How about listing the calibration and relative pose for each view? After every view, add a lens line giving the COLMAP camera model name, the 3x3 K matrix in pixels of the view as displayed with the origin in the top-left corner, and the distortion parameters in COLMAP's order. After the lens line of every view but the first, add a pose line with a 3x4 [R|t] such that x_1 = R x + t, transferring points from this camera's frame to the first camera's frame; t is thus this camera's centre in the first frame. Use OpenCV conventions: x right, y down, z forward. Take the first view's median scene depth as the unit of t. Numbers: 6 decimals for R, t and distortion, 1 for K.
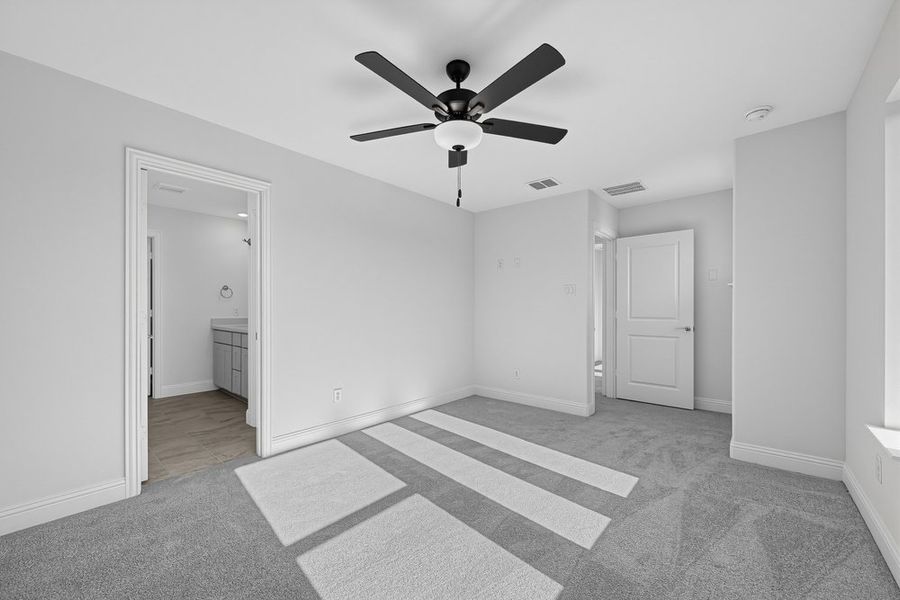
lens RADIAL K [[361.6, 0, 452.9], [0, 361.6, 308.0], [0, 0, 1]] dist [0.000681, 0.000118]
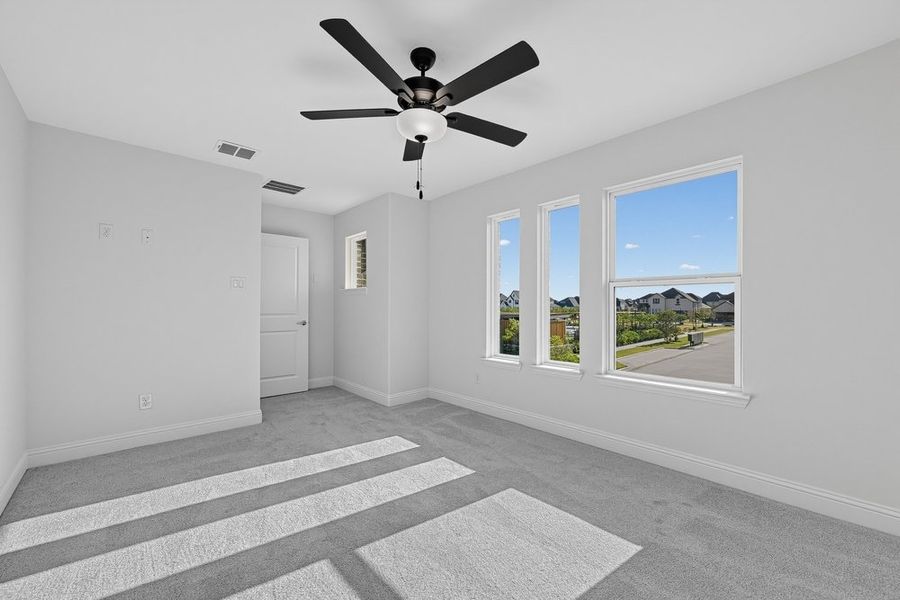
lens RADIAL K [[361.6, 0, 452.9], [0, 361.6, 308.0], [0, 0, 1]] dist [0.000681, 0.000118]
pose [[0.099322, -0.006448, 0.995034, -0.692238], [-0.014611, 0.999862, 0.007938, -0.009417], [-0.994948, -0.015327, 0.099214, 0.596432]]
